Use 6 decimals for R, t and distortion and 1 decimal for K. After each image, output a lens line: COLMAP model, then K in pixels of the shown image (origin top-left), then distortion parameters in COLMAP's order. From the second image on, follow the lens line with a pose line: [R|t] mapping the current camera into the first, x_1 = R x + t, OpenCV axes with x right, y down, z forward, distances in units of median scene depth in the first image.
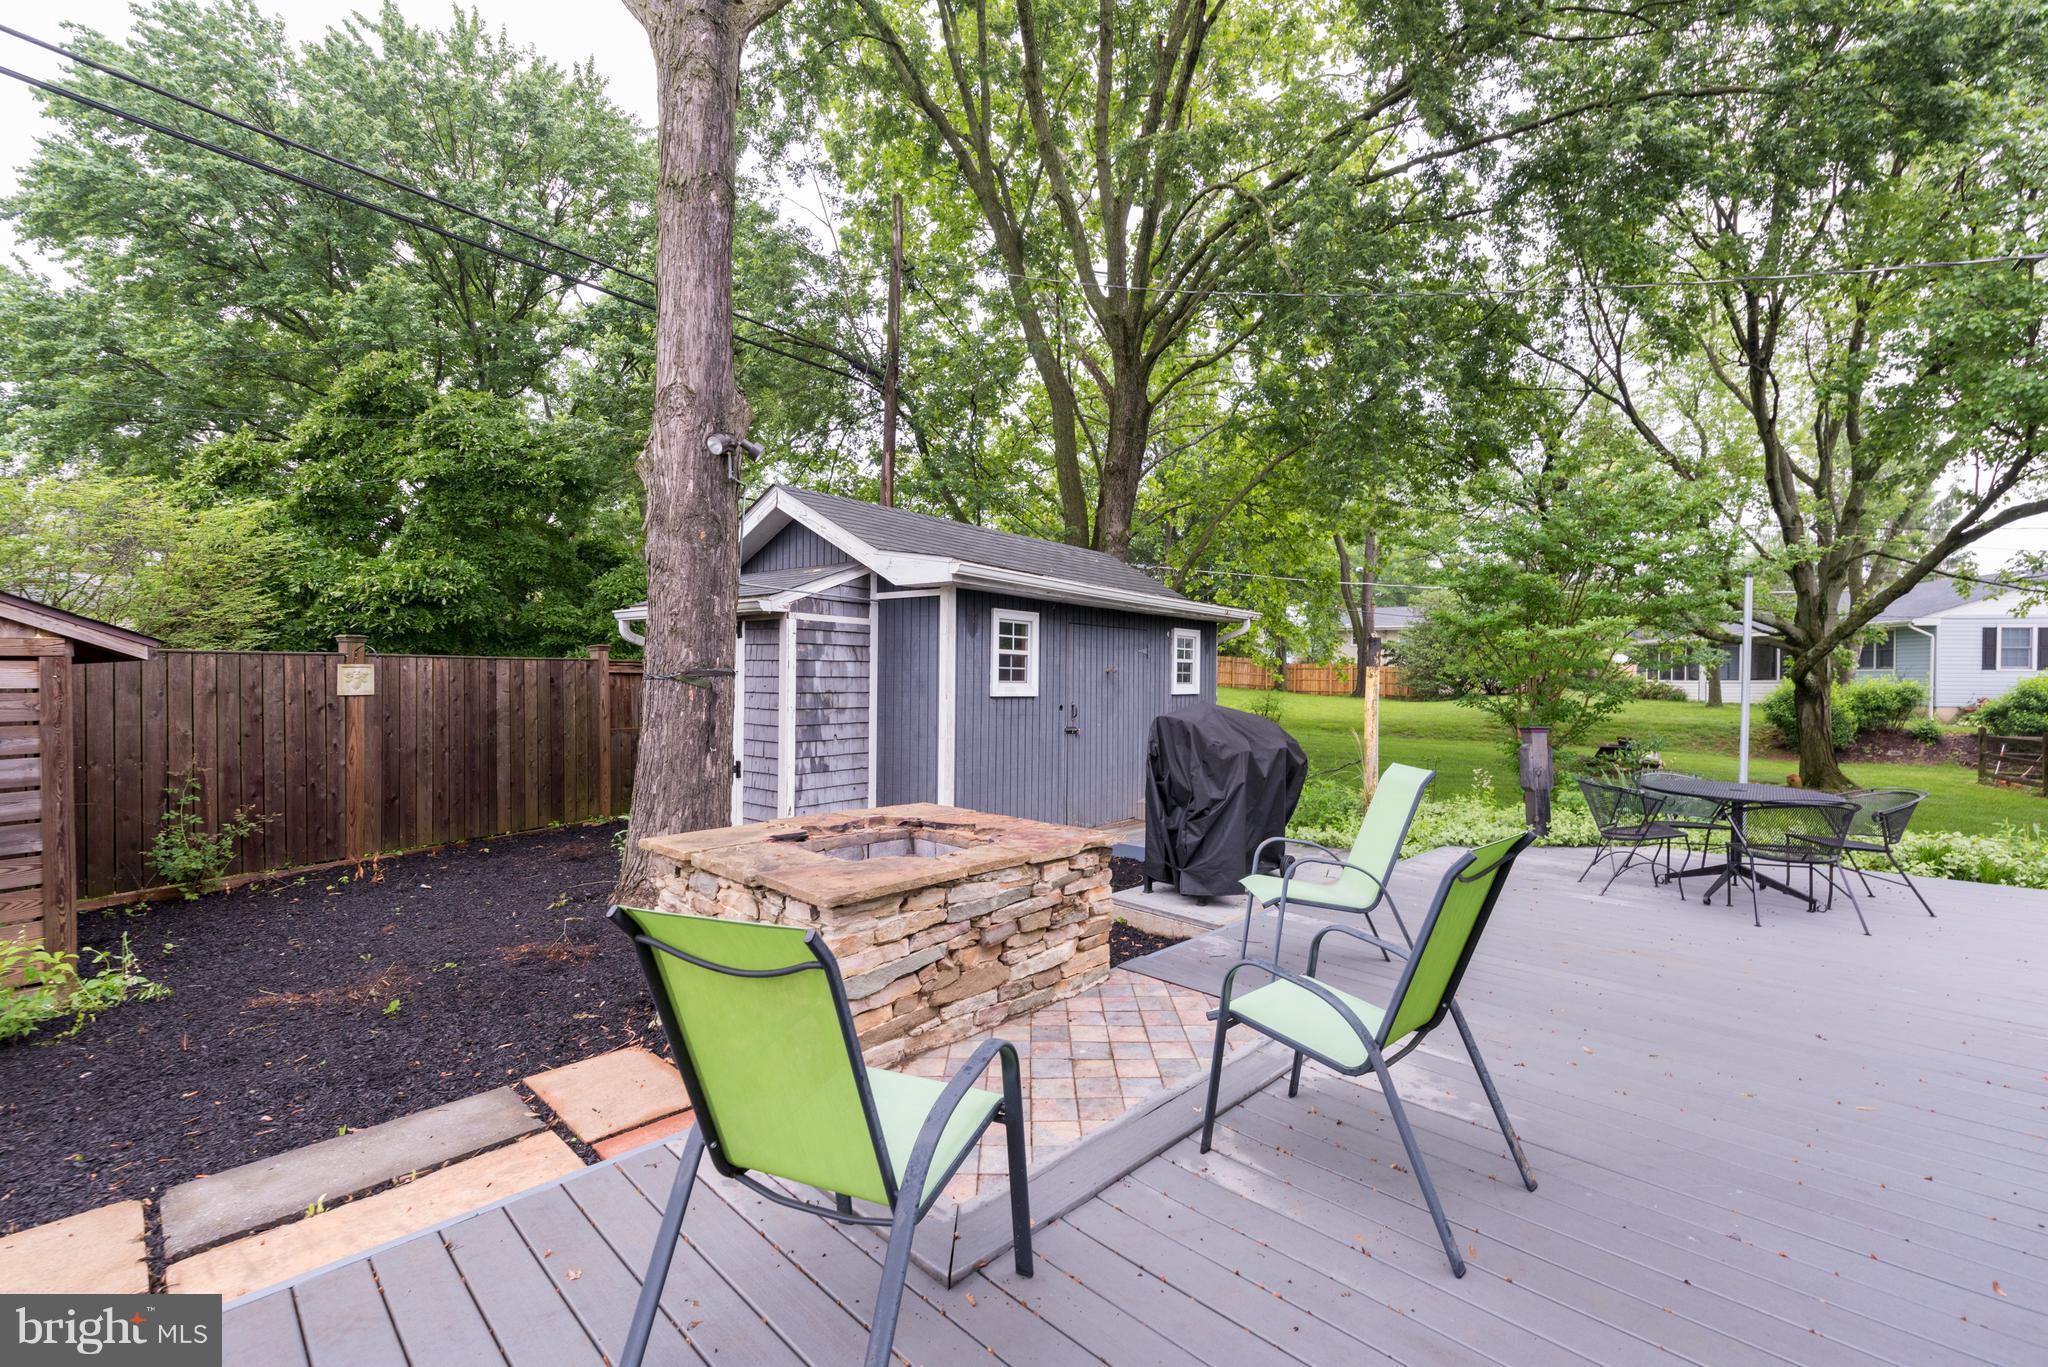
lens RADIAL K [[881.3, 0, 1035.0], [0, 881.3, 684.0], [0, 0, 1]] dist [0.000093, -0.000377]
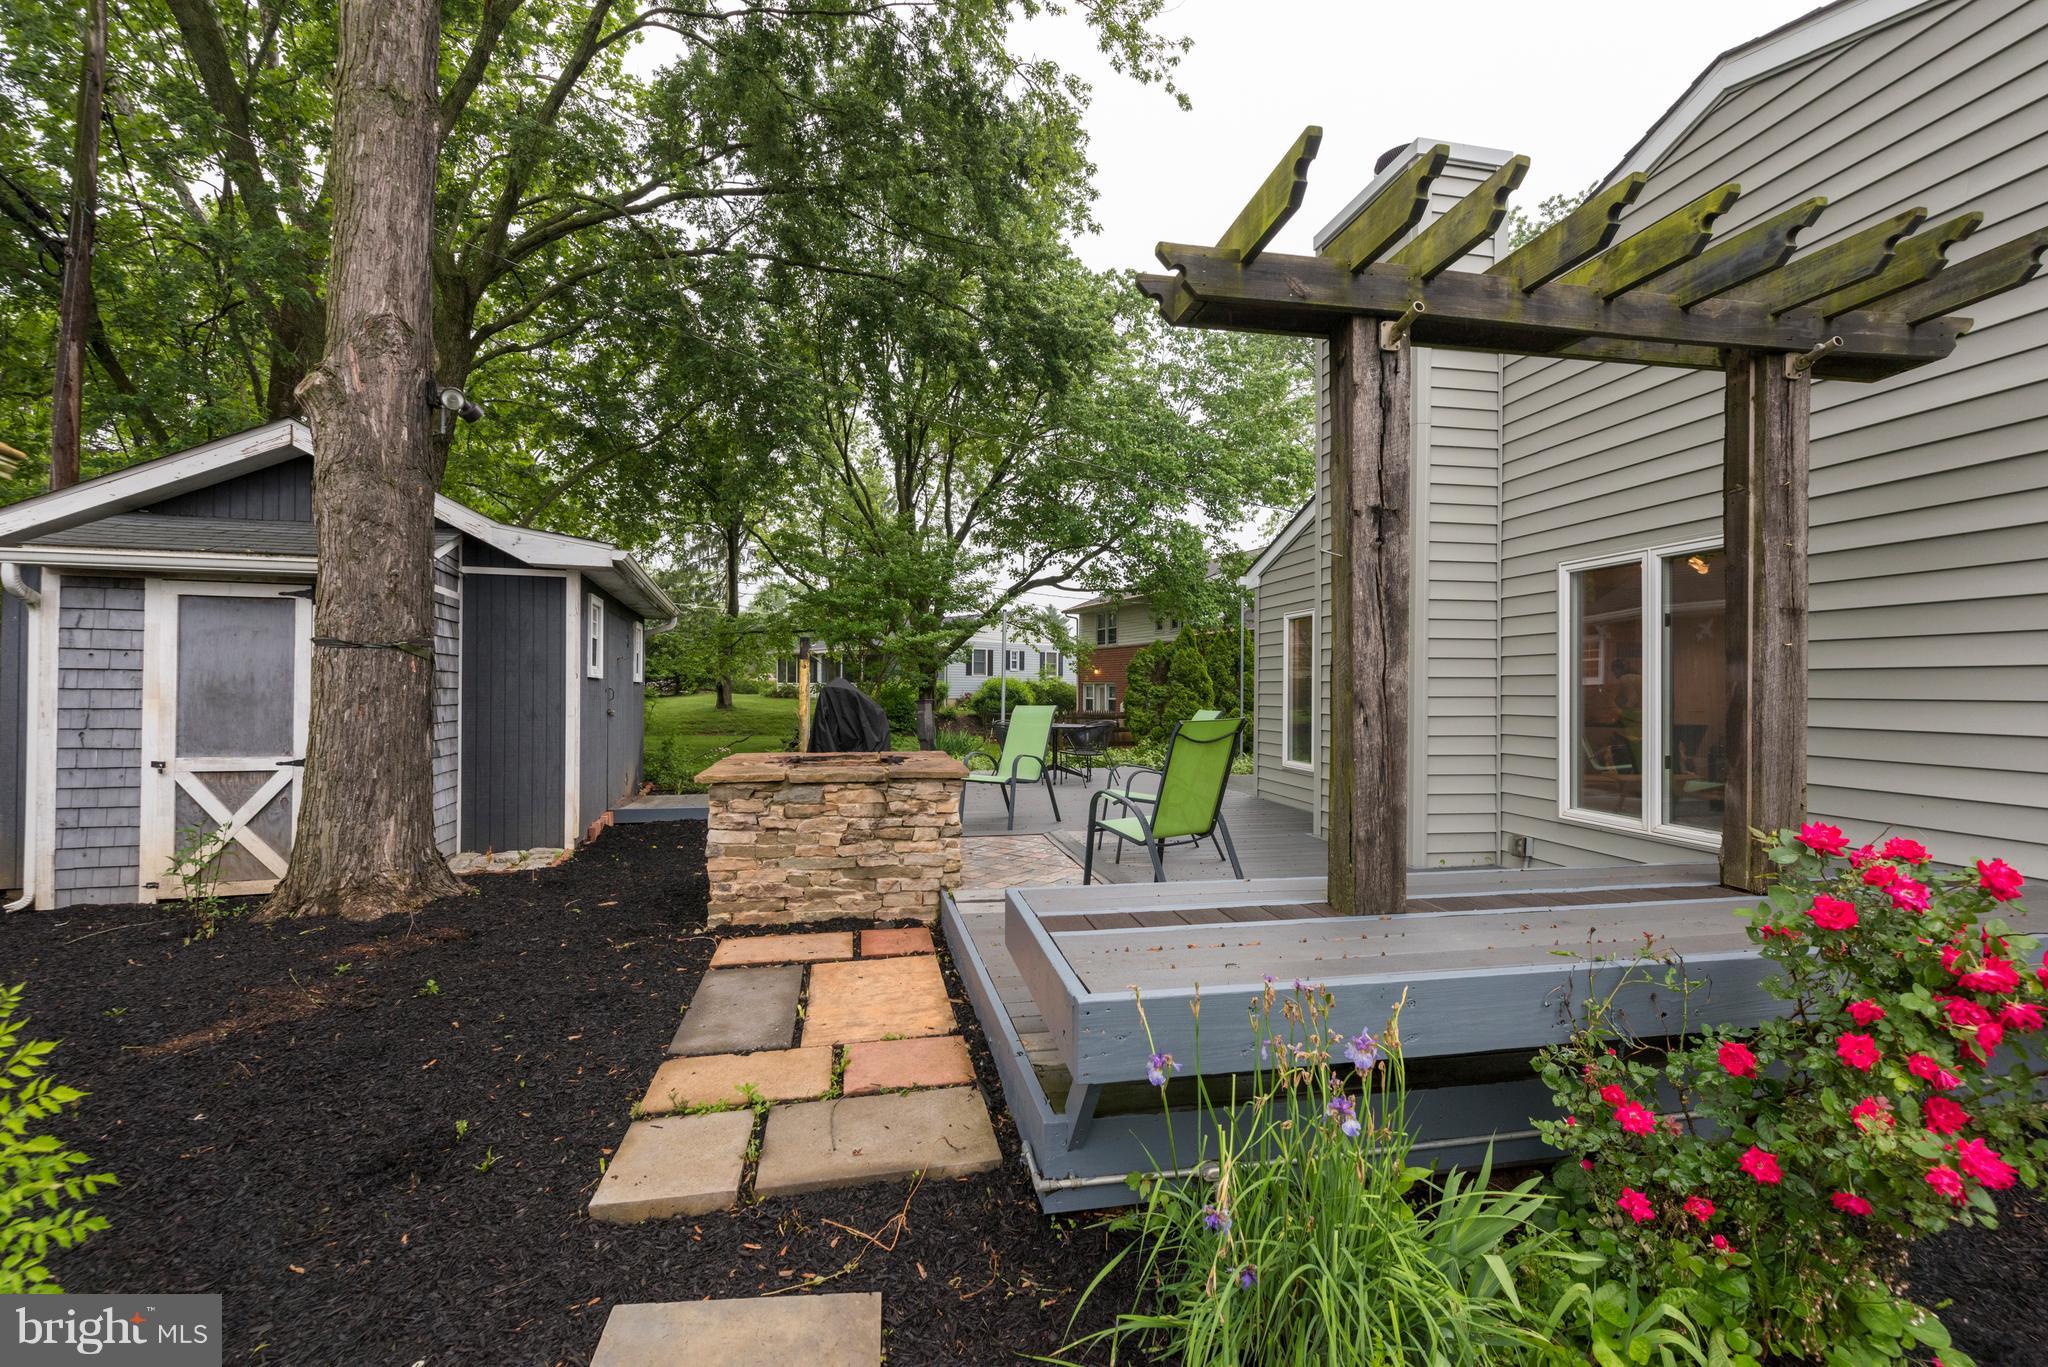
lens RADIAL K [[881.3, 0, 1035.0], [0, 881.3, 684.0], [0, 0, 1]] dist [0.000093, -0.000377]
pose [[0.574797, 0.000150, 0.818296, -1.292200], [0.008469, 0.999945, -0.006132, 0.070261], [-0.818252, 0.010455, 0.574764, -0.066639]]
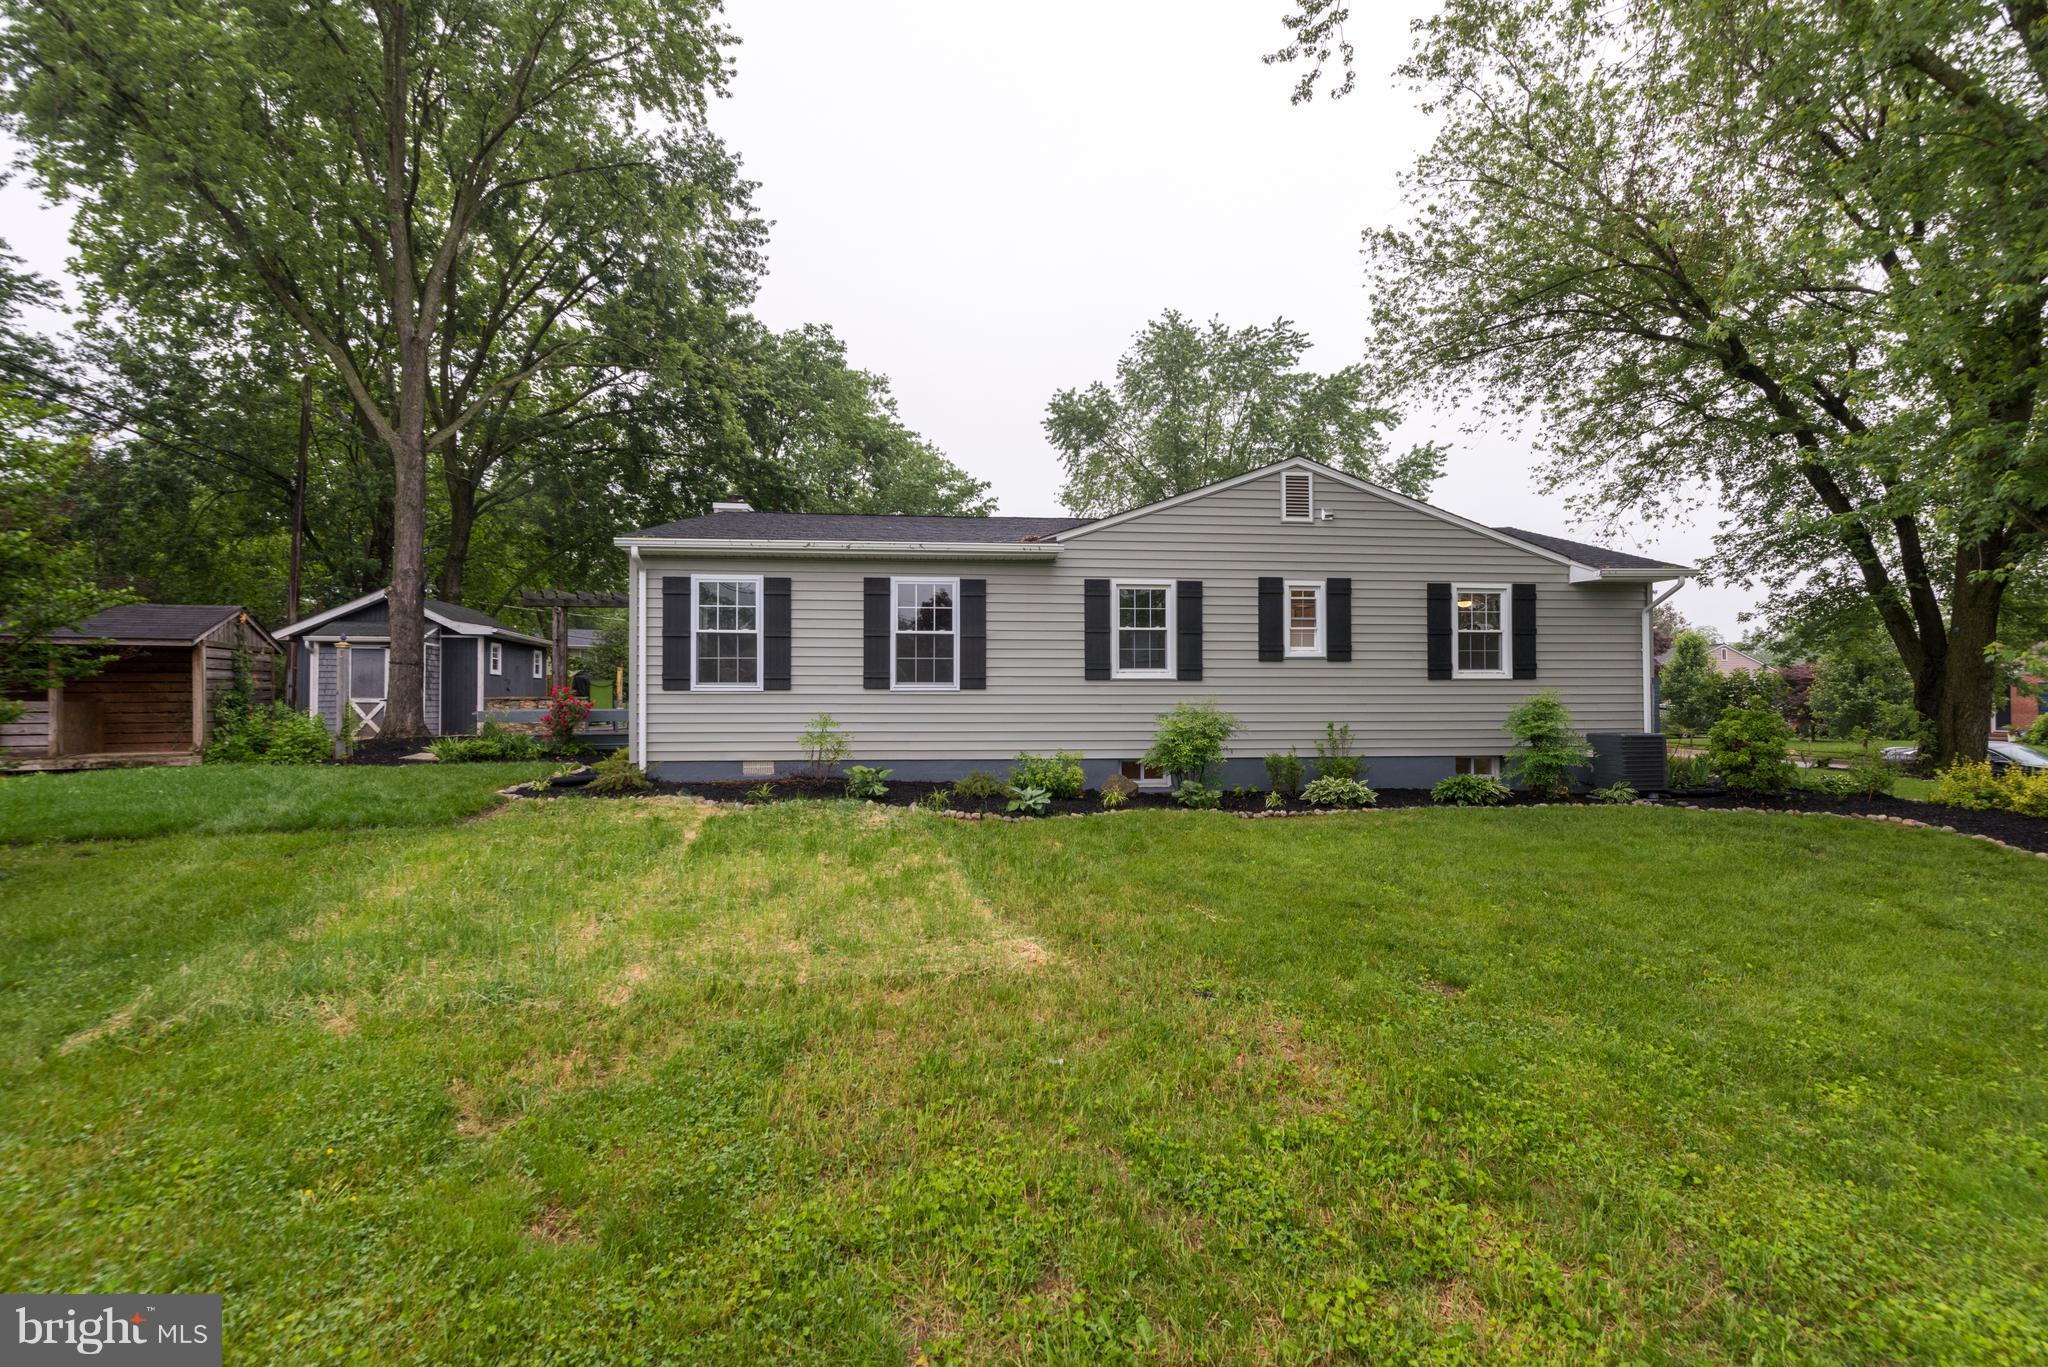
lens RADIAL K [[881.3, 0, 1035.0], [0, 881.3, 684.0], [0, 0, 1]] dist [0.000093, -0.000377]
pose [[0.633718, 0.001495, 0.773563, -2.377494], [0.015103, 0.999784, -0.014305, 0.235159], [-0.773417, 0.020749, 0.633558, -4.433337]]
